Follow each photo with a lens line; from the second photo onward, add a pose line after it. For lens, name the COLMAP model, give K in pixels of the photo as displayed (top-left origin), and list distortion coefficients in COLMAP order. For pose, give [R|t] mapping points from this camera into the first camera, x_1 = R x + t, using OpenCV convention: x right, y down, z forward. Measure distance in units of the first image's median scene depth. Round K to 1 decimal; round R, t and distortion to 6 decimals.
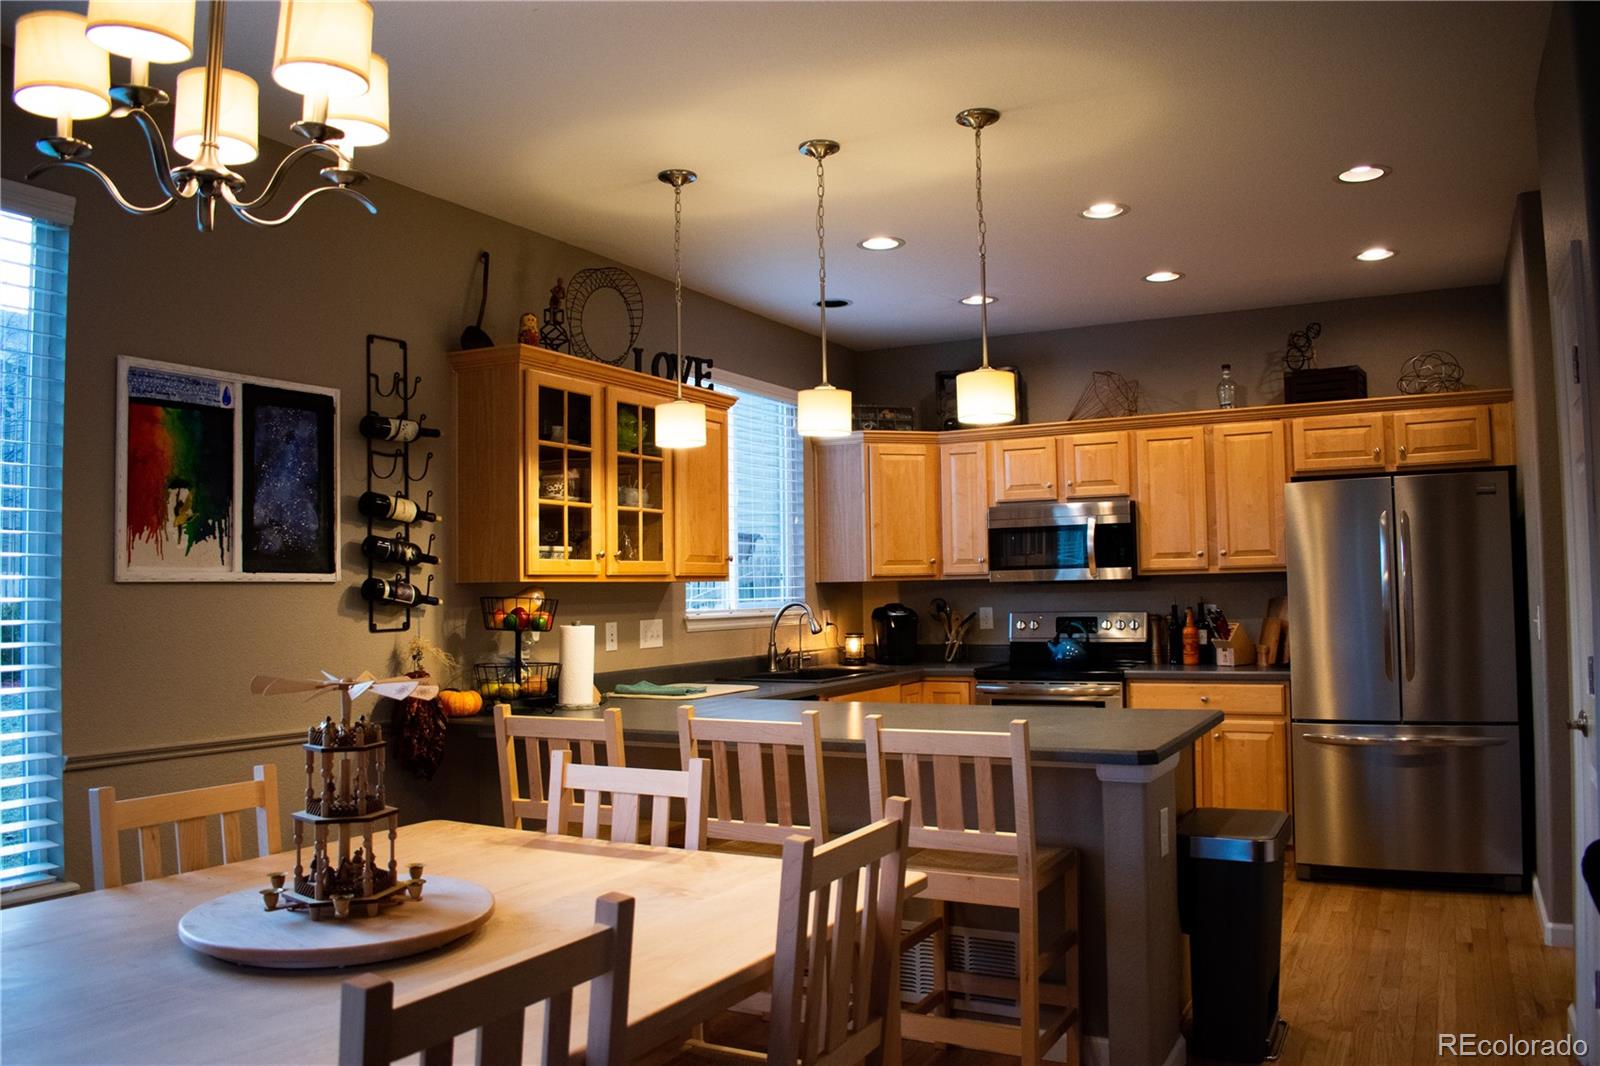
lens RADIAL K [[1252.7, 0, 793.8], [0, 1252.7, 529.6], [0, 0, 1]] dist [-0.093023, 0.006722]
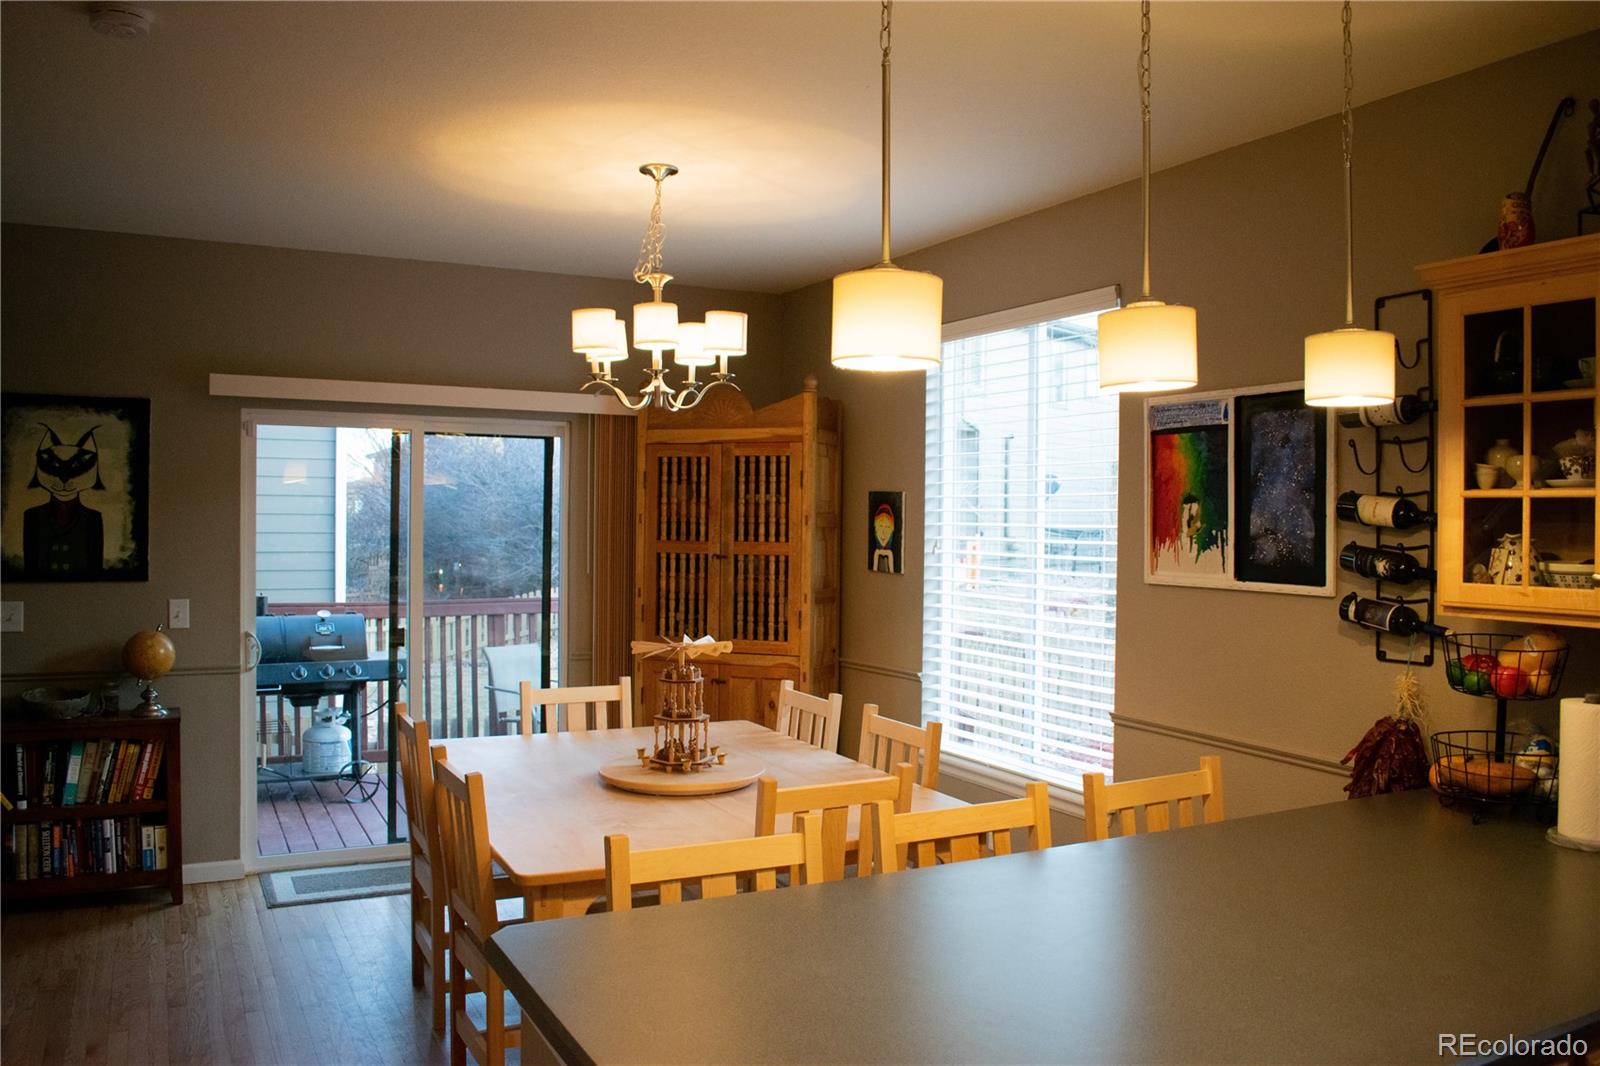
lens RADIAL K [[1252.7, 0, 793.8], [0, 1252.7, 529.6], [0, 0, 1]] dist [-0.093023, 0.006722]
pose [[-0.567370, 0.019043, -0.823243, 0.386506], [0.038065, 0.999270, -0.003119, -0.011774], [0.822583, -0.033106, -0.567681, 0.801580]]
